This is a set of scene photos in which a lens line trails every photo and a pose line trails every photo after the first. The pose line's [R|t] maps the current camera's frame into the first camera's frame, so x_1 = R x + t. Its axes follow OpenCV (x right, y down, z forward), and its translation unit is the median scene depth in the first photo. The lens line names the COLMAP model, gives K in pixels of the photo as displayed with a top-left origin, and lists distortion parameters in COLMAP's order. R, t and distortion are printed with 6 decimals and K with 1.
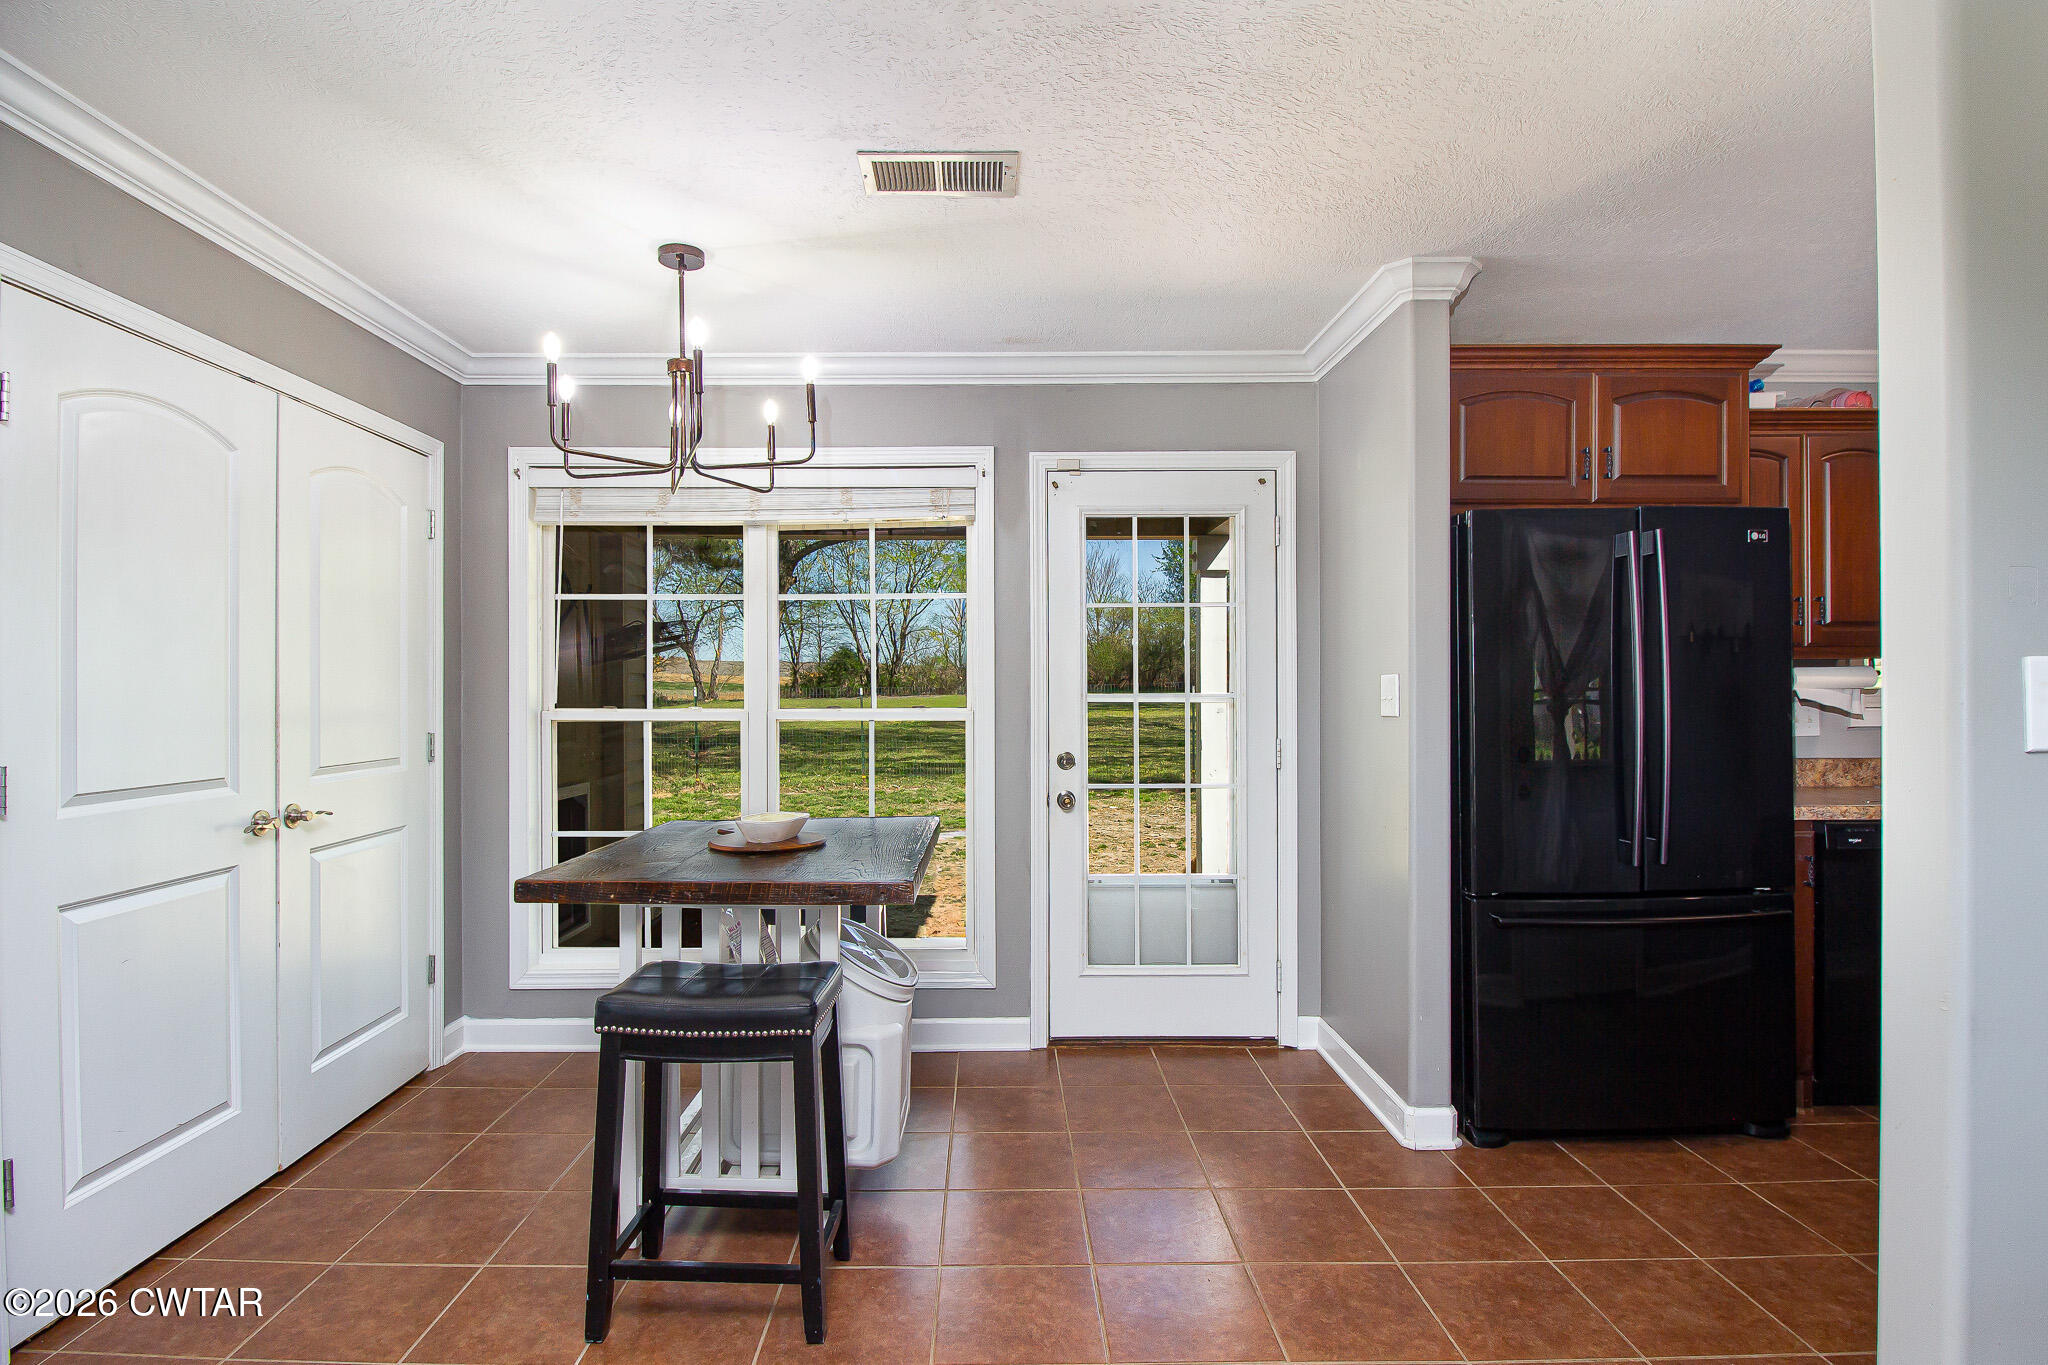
lens RADIAL K [[1032.1, 0, 1032.9], [0, 1032.1, 677.8], [0, 0, 1]] dist [0.023092, -0.000347]
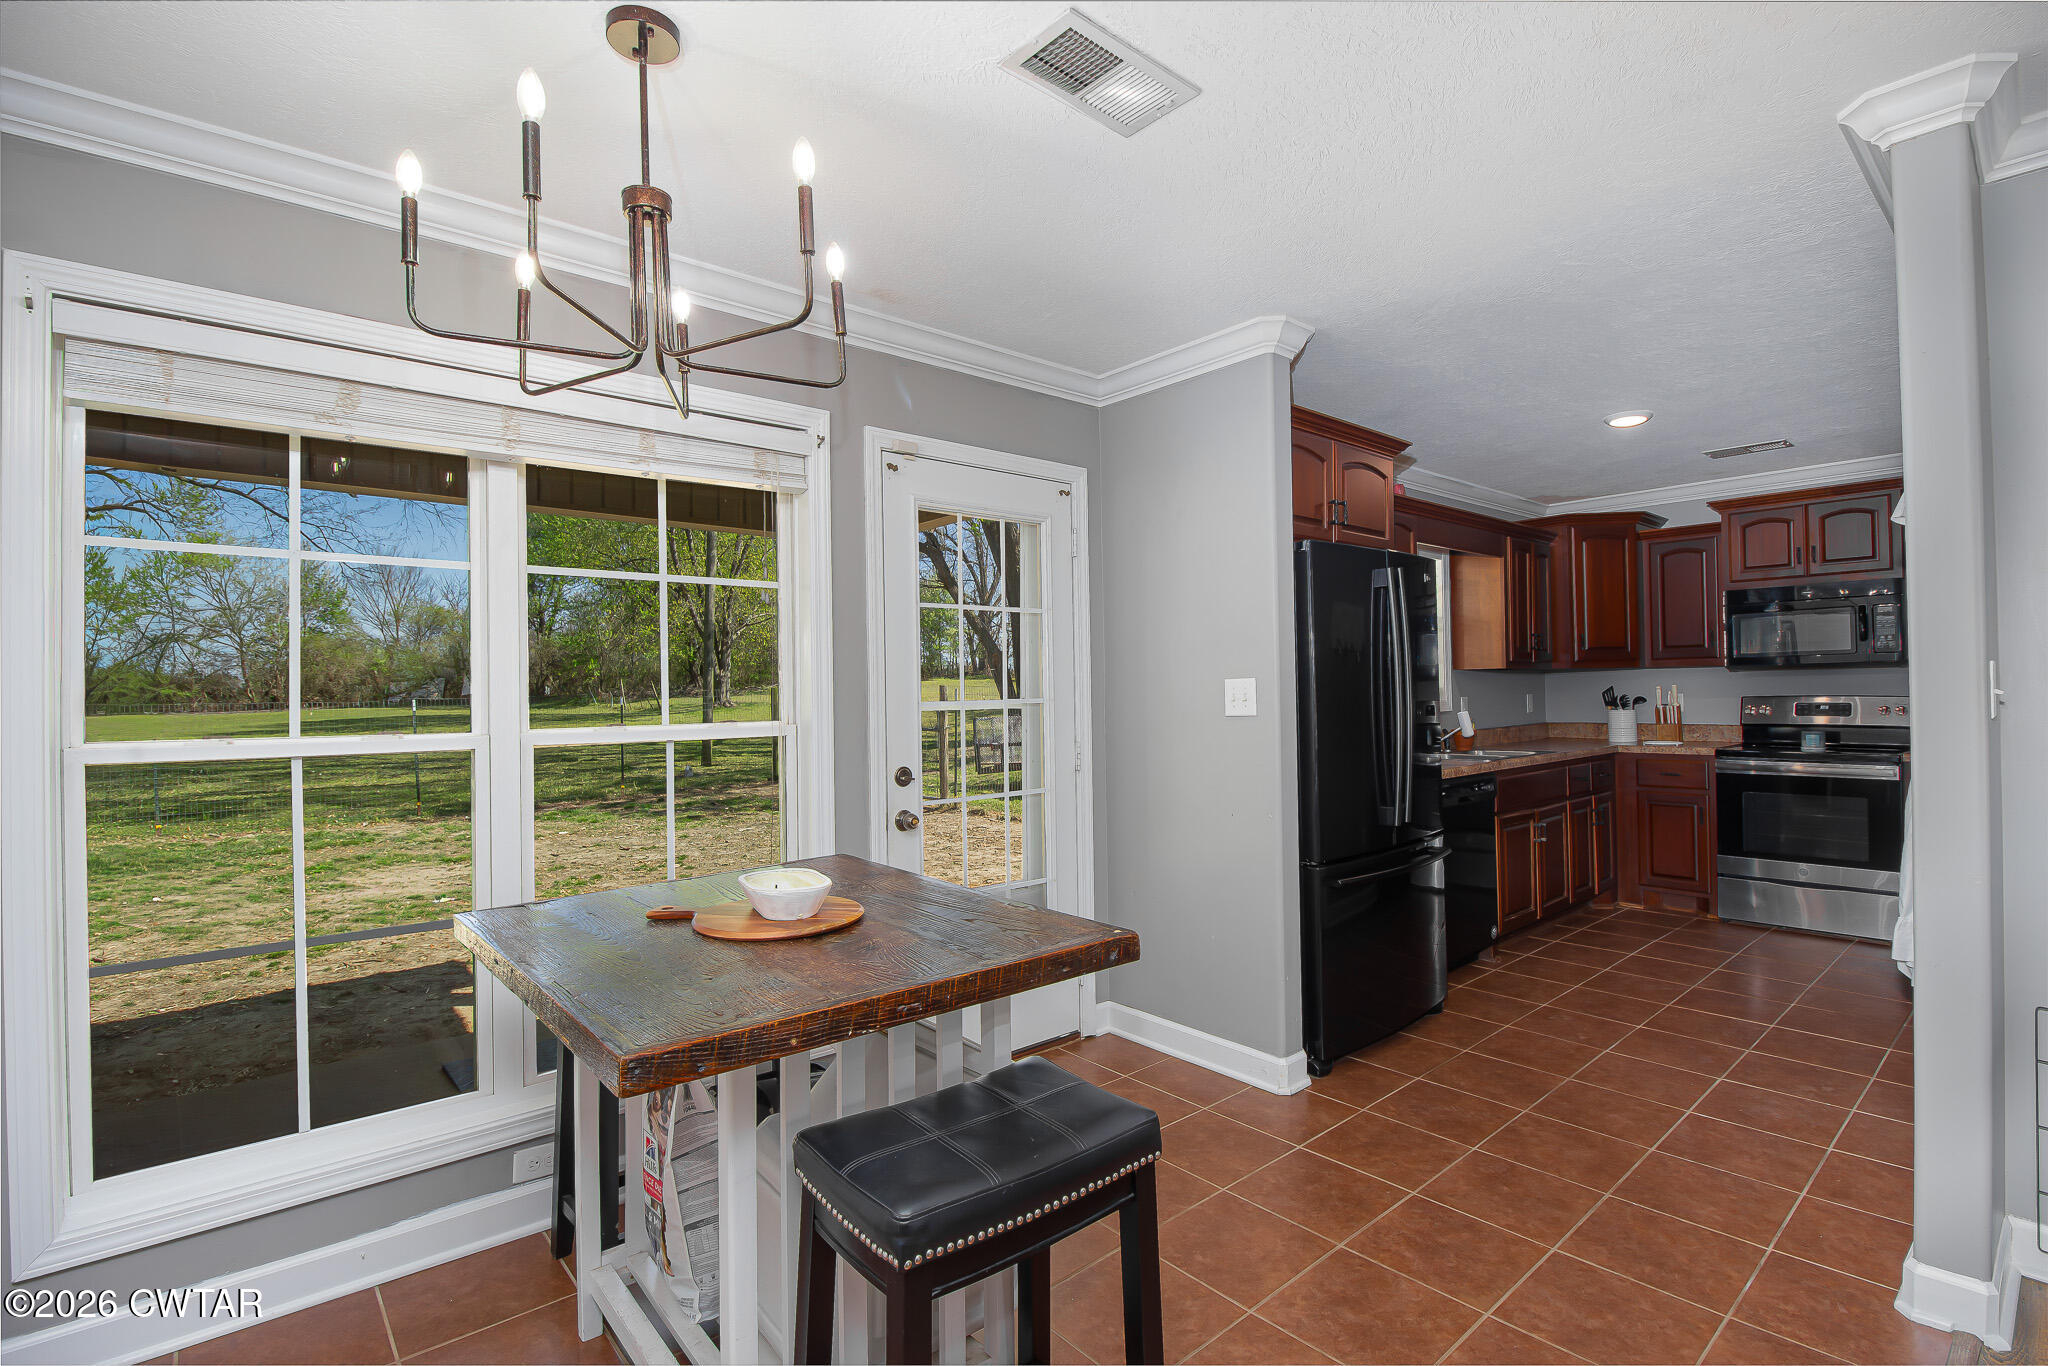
lens RADIAL K [[942.2, 0, 1032.4], [0, 942.2, 677.8], [0, 0, 1]] dist [-0.003423, -0.000972]
pose [[0.774937, 0.004860, 0.632020, -0.466154], [0.005996, 0.999869, -0.015041, 0.010190], [-0.632010, 0.015445, 0.774806, 0.345083]]
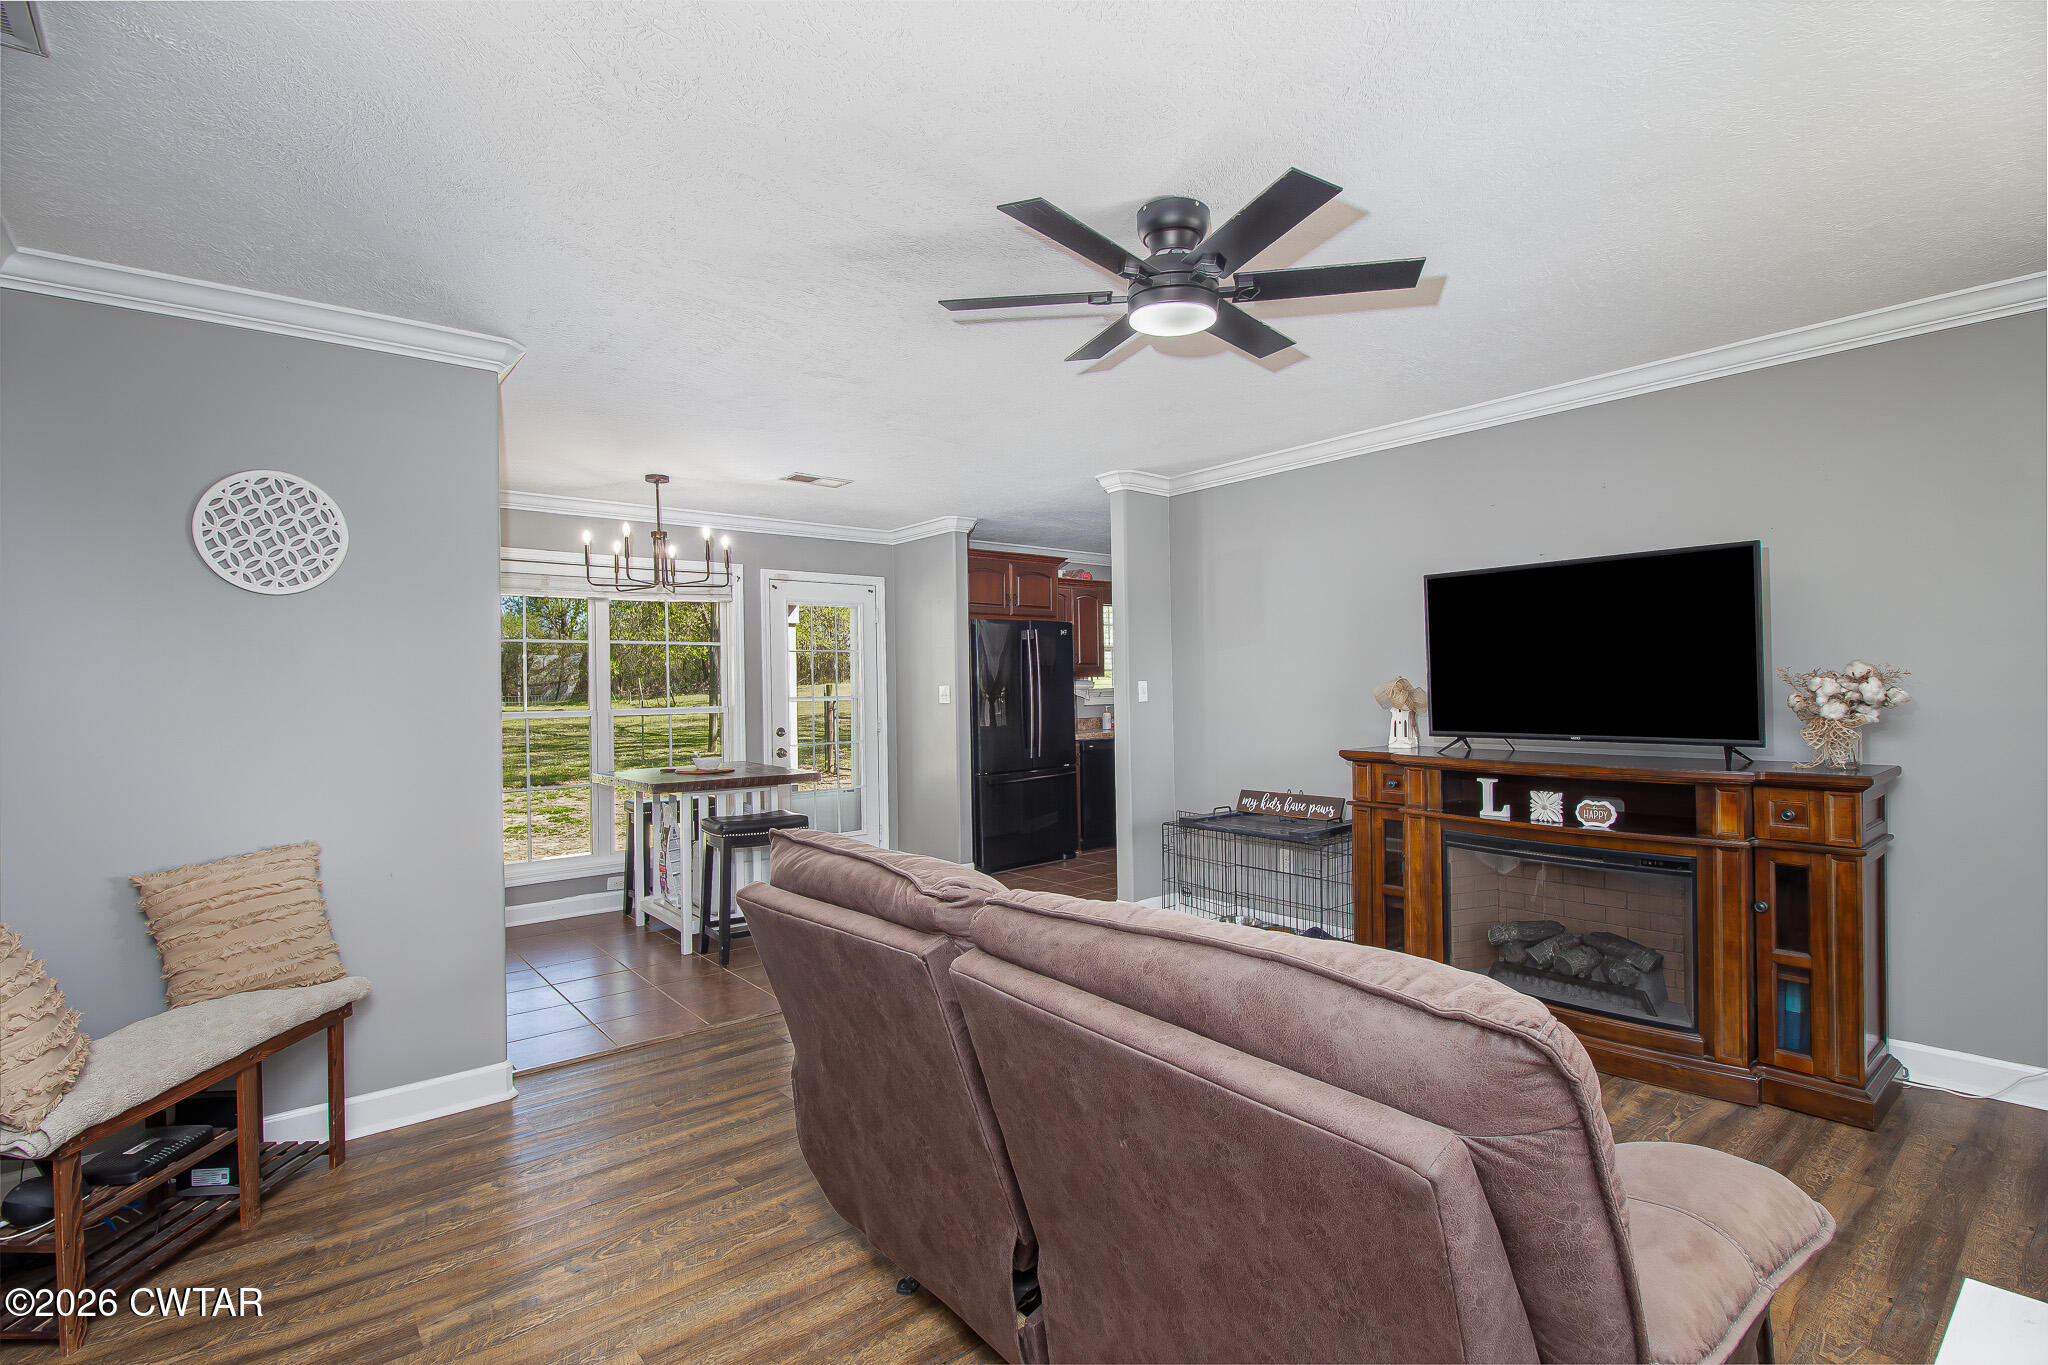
lens RADIAL K [[942.2, 0, 1033.2], [0, 942.2, 683.1], [0, 0, 1]] dist [-0.003423, -0.000972]
pose [[0.784267, -0.001476, 0.620421, -0.800619], [0.007350, 0.999949, -0.006912, 0.007357], [-0.620379, 0.009981, 0.784238, -0.775468]]
